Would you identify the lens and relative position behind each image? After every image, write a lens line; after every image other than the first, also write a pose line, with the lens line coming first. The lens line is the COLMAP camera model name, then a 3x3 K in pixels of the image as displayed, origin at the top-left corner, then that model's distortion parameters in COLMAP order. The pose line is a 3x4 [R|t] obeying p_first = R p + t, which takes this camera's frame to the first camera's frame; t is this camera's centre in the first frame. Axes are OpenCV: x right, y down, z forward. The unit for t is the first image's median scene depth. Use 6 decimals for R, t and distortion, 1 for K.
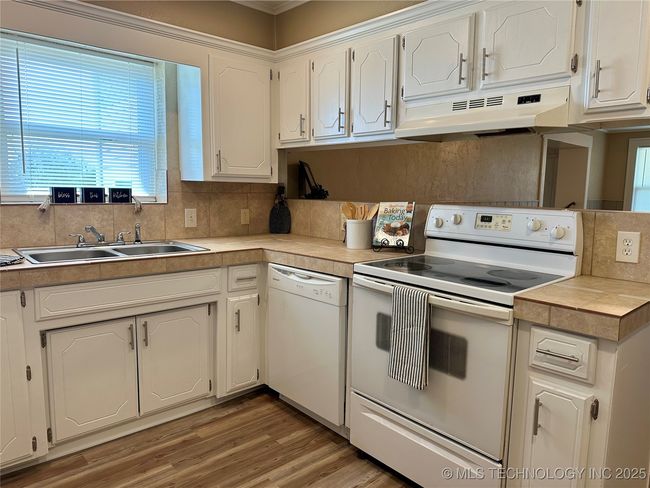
lens RADIAL K [[461.8, 0, 325.9], [0, 461.8, 243.3], [0, 0, 1]] dist [0.034625, -0.028359]
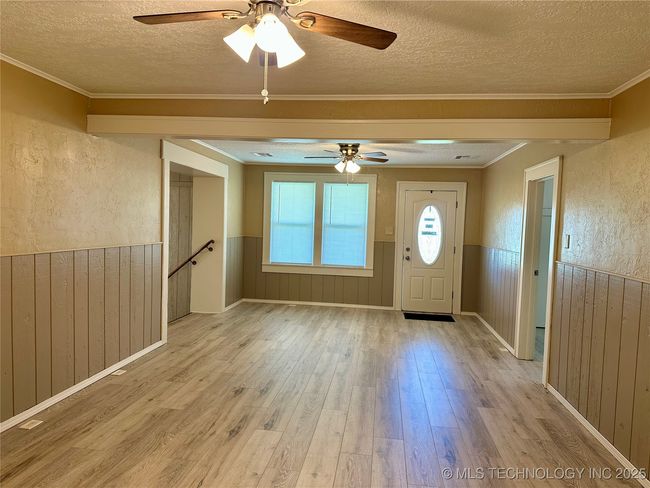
lens RADIAL K [[461.8, 0, 323.0], [0, 461.8, 246.8], [0, 0, 1]] dist [0.034625, -0.028359]
pose [[0.776736, -0.032463, 0.628989, 0.181139], [0.064300, 0.997540, -0.027919, -0.045324], [-0.626535, 0.062130, 0.776913, 0.251002]]
